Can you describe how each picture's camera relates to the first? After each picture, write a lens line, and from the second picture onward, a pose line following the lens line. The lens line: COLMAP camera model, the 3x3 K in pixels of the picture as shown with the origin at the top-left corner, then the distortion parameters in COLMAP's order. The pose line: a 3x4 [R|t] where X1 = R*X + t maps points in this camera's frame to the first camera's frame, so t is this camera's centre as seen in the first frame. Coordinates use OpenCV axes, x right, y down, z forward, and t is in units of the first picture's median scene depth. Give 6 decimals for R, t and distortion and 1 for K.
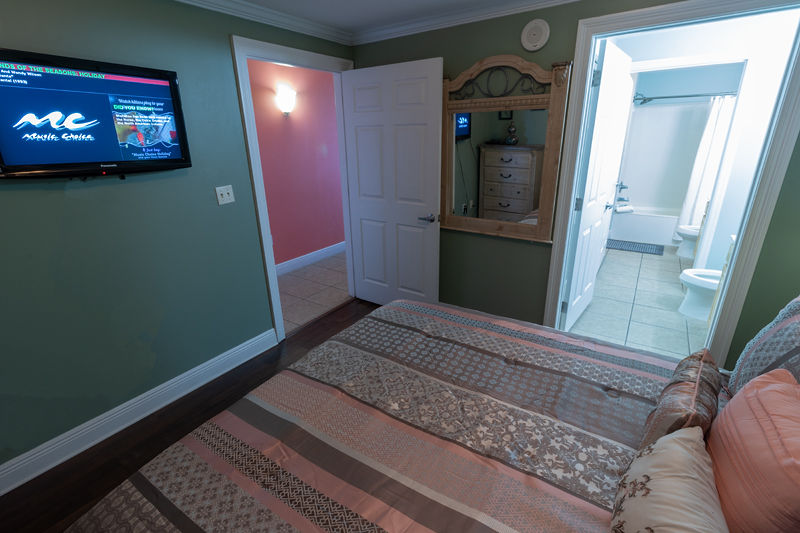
lens RADIAL K [[370.6, 0, 393.4], [0, 370.6, 263.6], [0, 0, 1]] dist [0.000193, -0.000506]
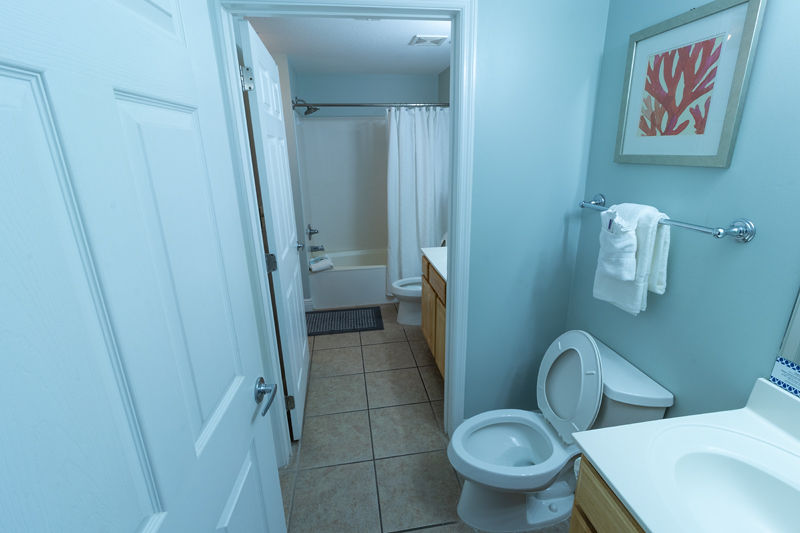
lens RADIAL K [[370.6, 0, 393.4], [0, 370.6, 263.6], [0, 0, 1]] dist [0.000193, -0.000506]
pose [[0.734950, -0.192961, 0.650088, 0.303480], [0.226964, 0.973366, 0.032326, -0.155515], [-0.639011, 0.123789, 0.759171, 0.432926]]
